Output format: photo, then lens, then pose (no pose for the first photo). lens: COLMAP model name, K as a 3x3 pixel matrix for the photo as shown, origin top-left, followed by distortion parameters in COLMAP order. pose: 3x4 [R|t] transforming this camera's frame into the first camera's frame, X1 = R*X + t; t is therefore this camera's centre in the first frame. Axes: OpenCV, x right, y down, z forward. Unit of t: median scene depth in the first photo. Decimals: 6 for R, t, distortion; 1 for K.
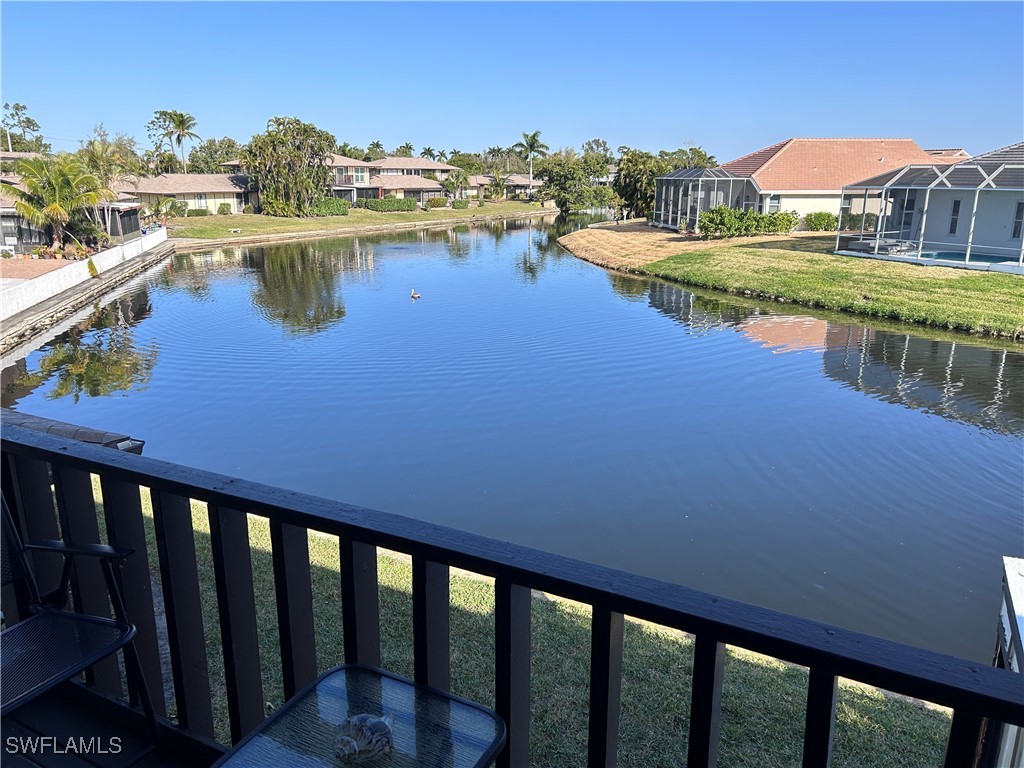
lens RADIAL K [[777.1, 0, 508.6], [0, 777.1, 386.7], [0, 0, 1]] dist [0.047131, 0.005055]
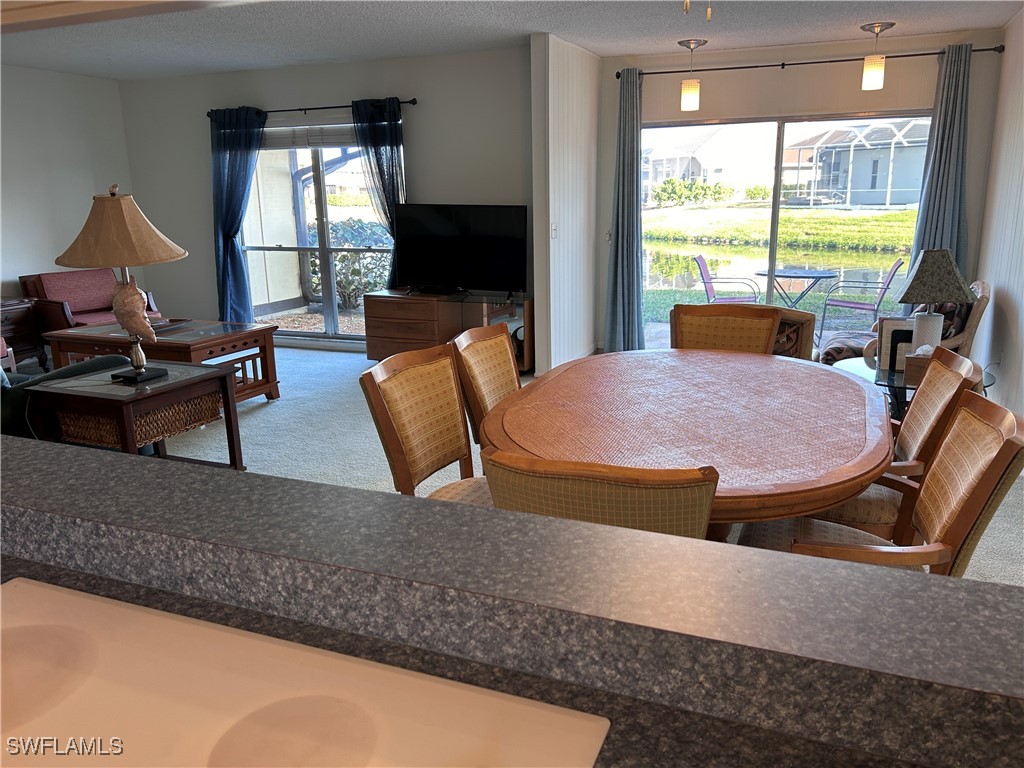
lens RADIAL K [[777.1, 0, 515.9], [0, 777.1, 381.0], [0, 0, 1]] dist [0.047131, 0.005055]
pose [[0.995531, -0.044556, 0.083267, -0.069554], [0.046783, 0.998592, -0.024992, 0.098530], [-0.082036, 0.028776, 0.996214, -0.097128]]
